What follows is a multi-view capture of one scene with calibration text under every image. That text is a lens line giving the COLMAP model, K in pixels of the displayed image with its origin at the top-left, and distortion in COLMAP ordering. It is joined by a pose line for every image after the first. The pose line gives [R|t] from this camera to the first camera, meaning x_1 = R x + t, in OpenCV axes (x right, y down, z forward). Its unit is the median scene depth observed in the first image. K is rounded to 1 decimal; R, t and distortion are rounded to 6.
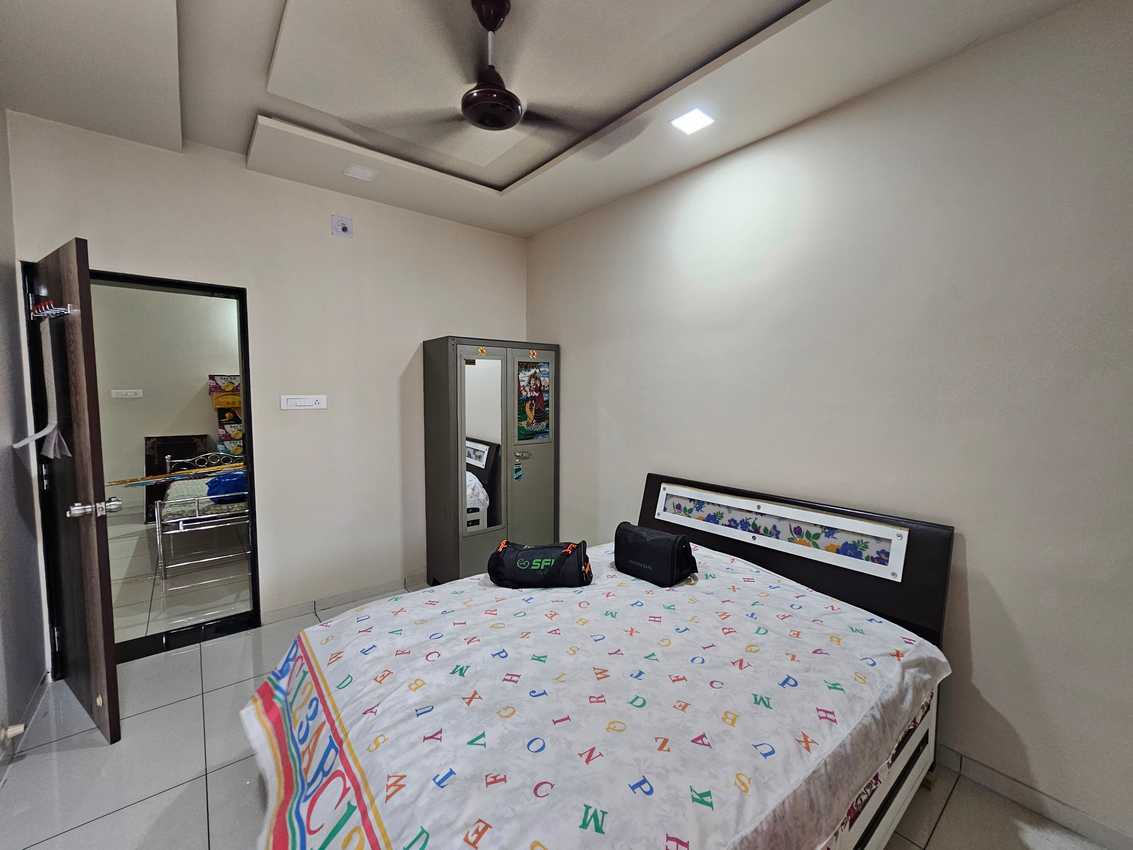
lens RADIAL K [[463.5, 0, 562.3], [0, 463.5, 425.9], [0, 0, 1]] dist [-0.001697, 0.000623]
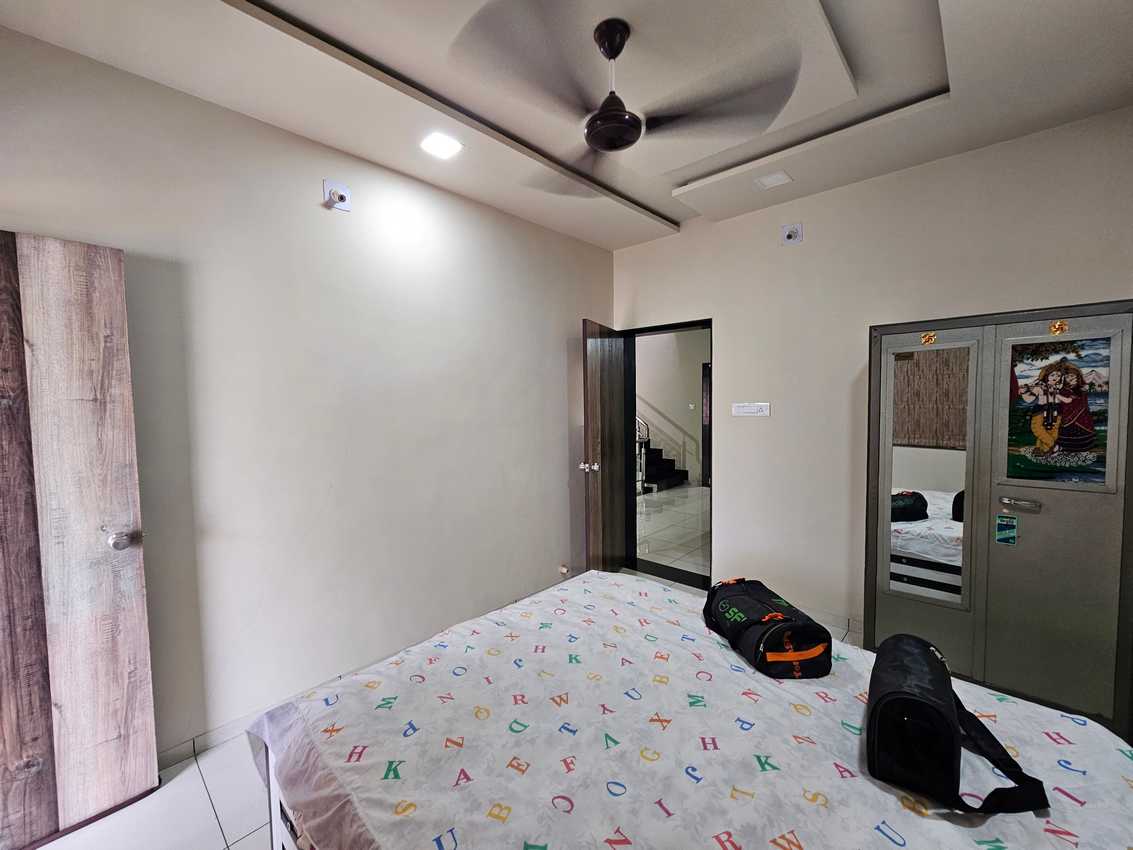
lens RADIAL K [[463.5, 0, 562.3], [0, 463.5, 425.9], [0, 0, 1]] dist [-0.001697, 0.000623]
pose [[0.146158, 0.046051, -0.988189, 0.565279], [-0.061293, 0.997418, 0.037415, -0.030871], [0.987361, 0.055100, 0.148604, 0.477158]]
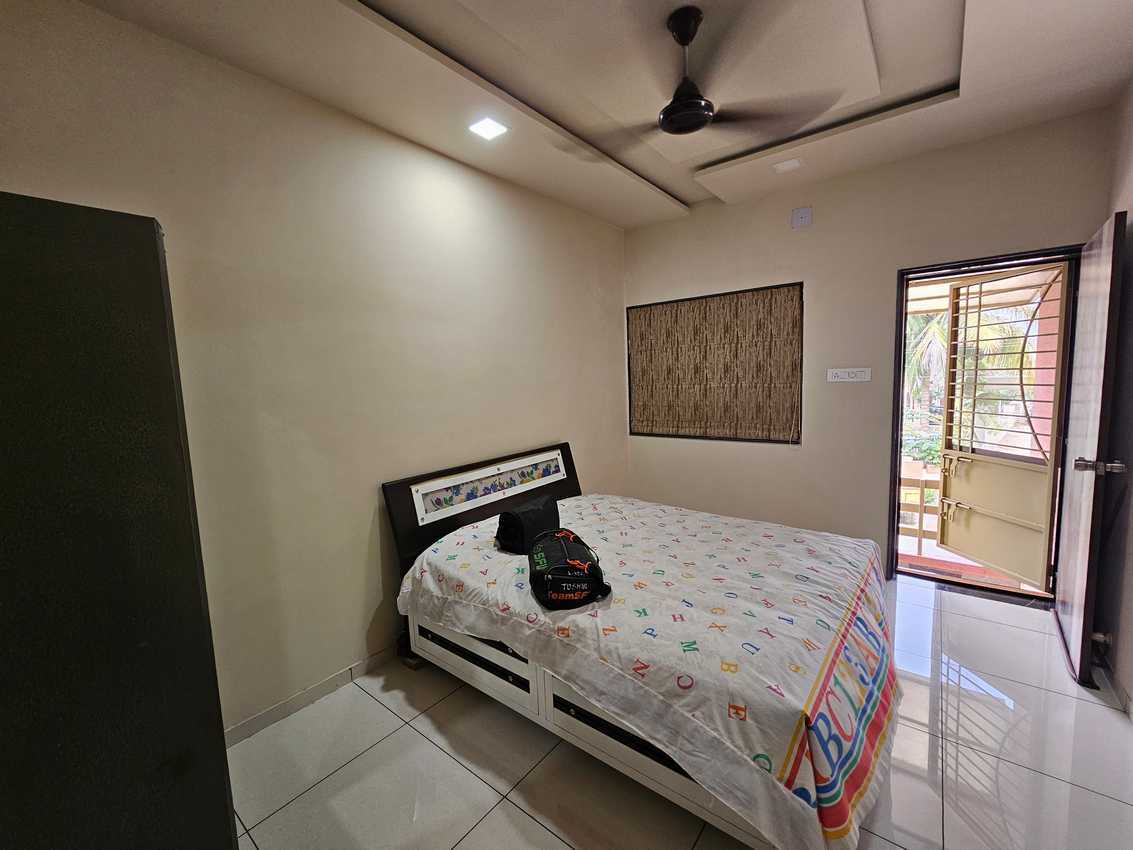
lens RADIAL K [[463.5, 0, 562.3], [0, 463.5, 425.9], [0, 0, 1]] dist [-0.001697, 0.000623]
pose [[-0.215905, -0.100891, 0.971188, -0.783515], [0.111516, 0.985591, 0.127179, -0.078328], [-0.970025, 0.135761, -0.201543, 1.011474]]
